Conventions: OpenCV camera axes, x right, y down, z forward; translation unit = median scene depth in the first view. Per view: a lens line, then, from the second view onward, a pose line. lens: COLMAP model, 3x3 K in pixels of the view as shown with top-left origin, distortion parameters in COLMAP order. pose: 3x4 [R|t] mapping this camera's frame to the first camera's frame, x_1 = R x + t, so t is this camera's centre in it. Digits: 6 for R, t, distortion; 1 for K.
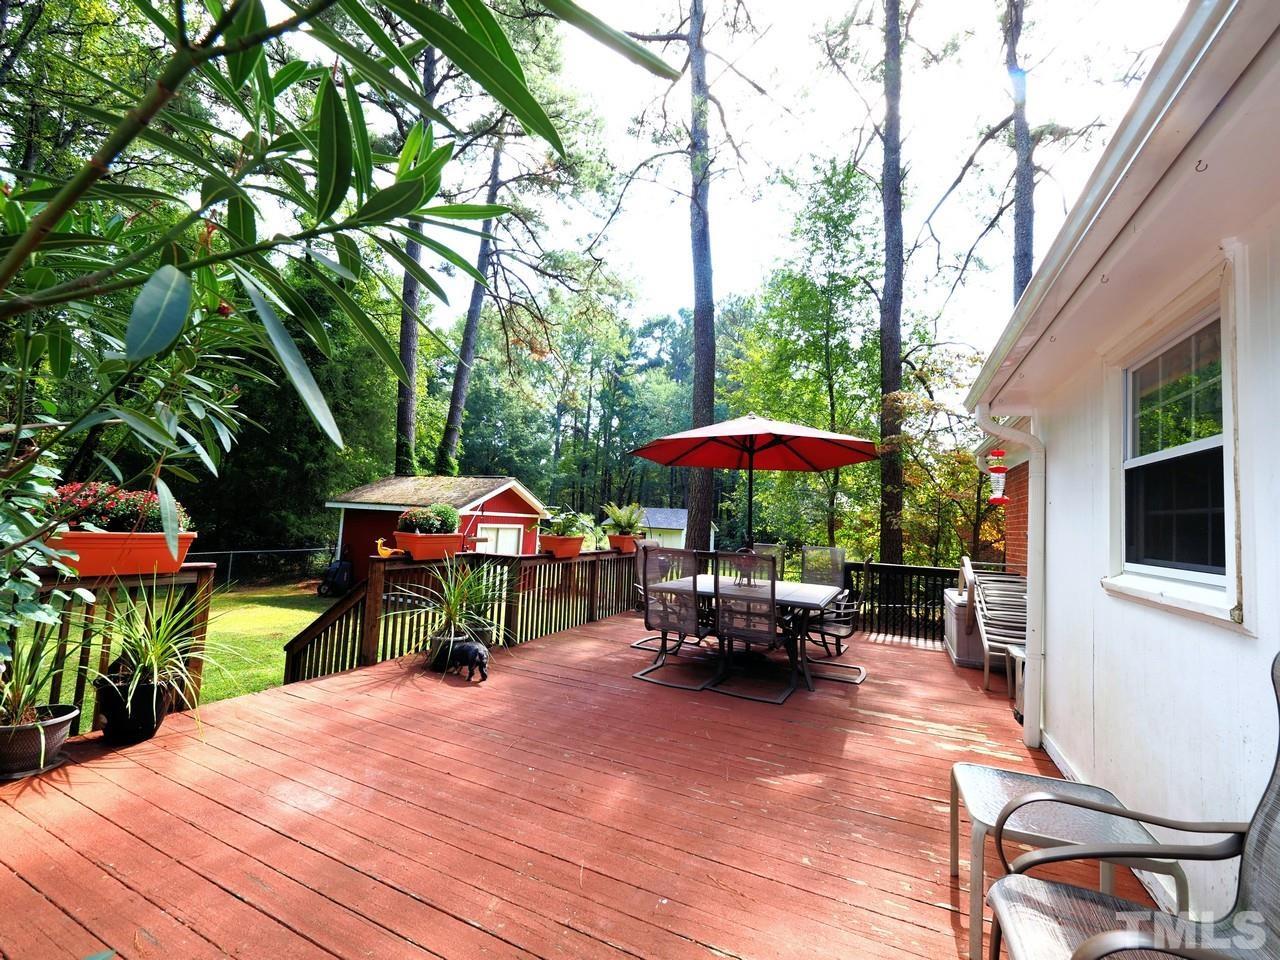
lens RADIAL K [[538.8, 0, 640.0], [0, 538.8, 480.0], [0, 0, 1]] dist [0.001164, -0.000215]
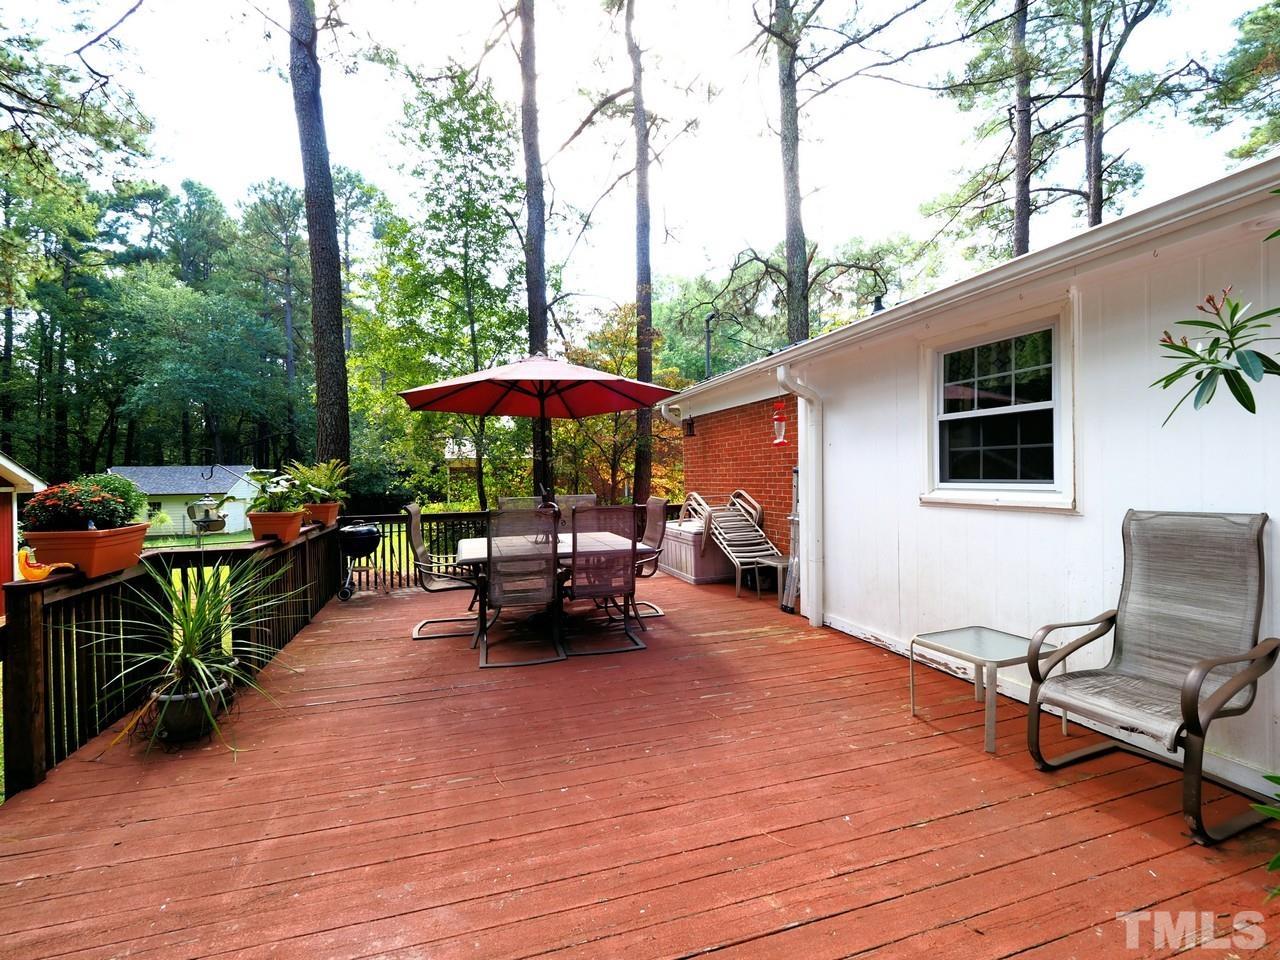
lens RADIAL K [[589.4, 0, 638.3], [0, 589.4, 469.7], [0, 0, 1]] dist [0.003572, -0.000028]
pose [[0.733916, -0.056002, 0.676928, -0.134455], [0.004427, 0.996969, 0.077679, -0.002343], [-0.679226, -0.054013, 0.731939, 0.058382]]
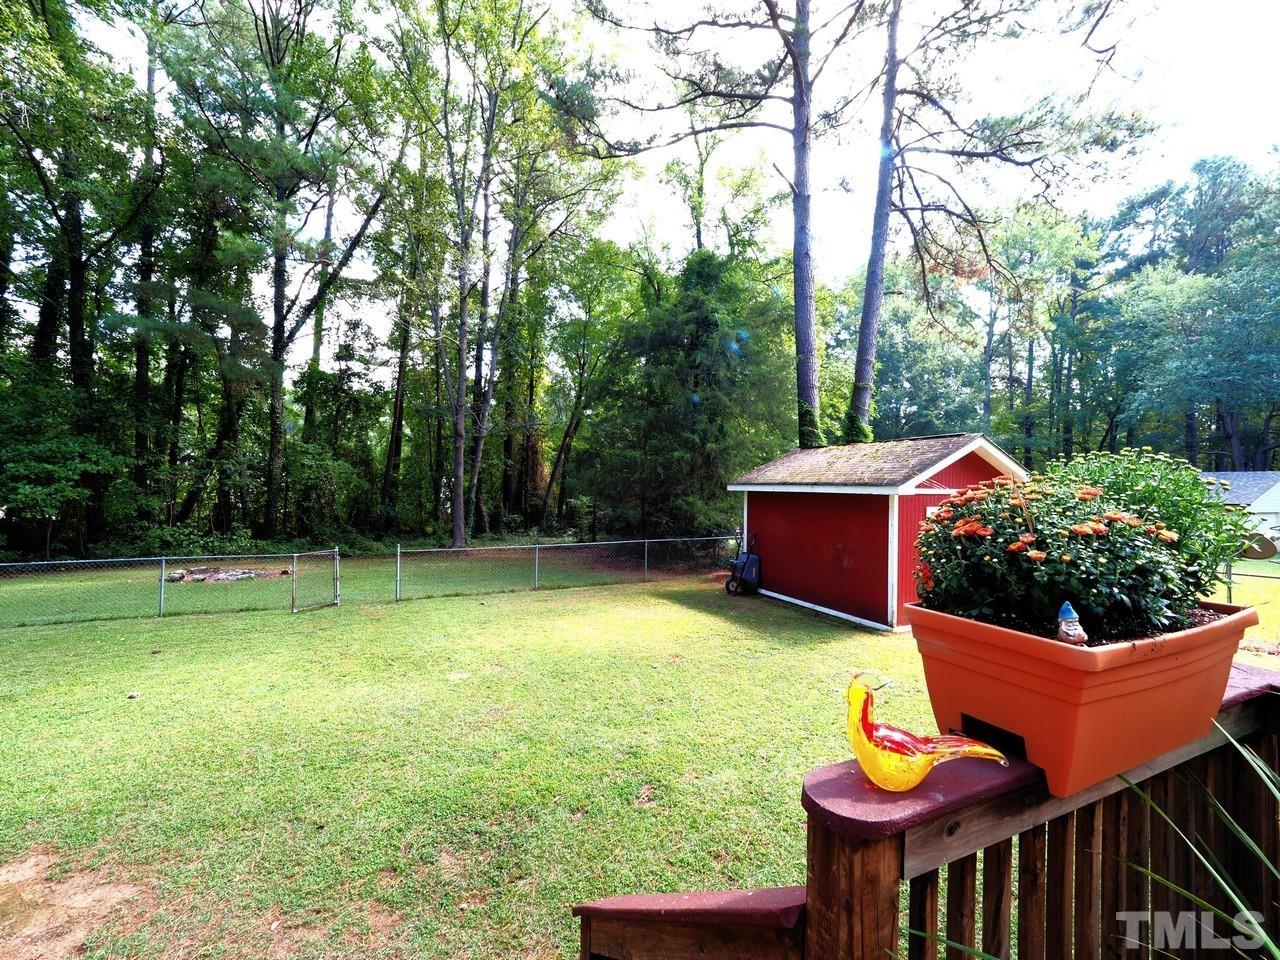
lens RADIAL K [[525.6, 0, 632.6], [0, 525.6, 488.0], [0, 0, 1]] dist [-0.028388, 0.009705]
pose [[0.745067, -0.042969, -0.665604, -0.133583], [0.077907, 0.996698, 0.022864, 0.013983], [0.662424, -0.068890, 0.745955, 0.265319]]
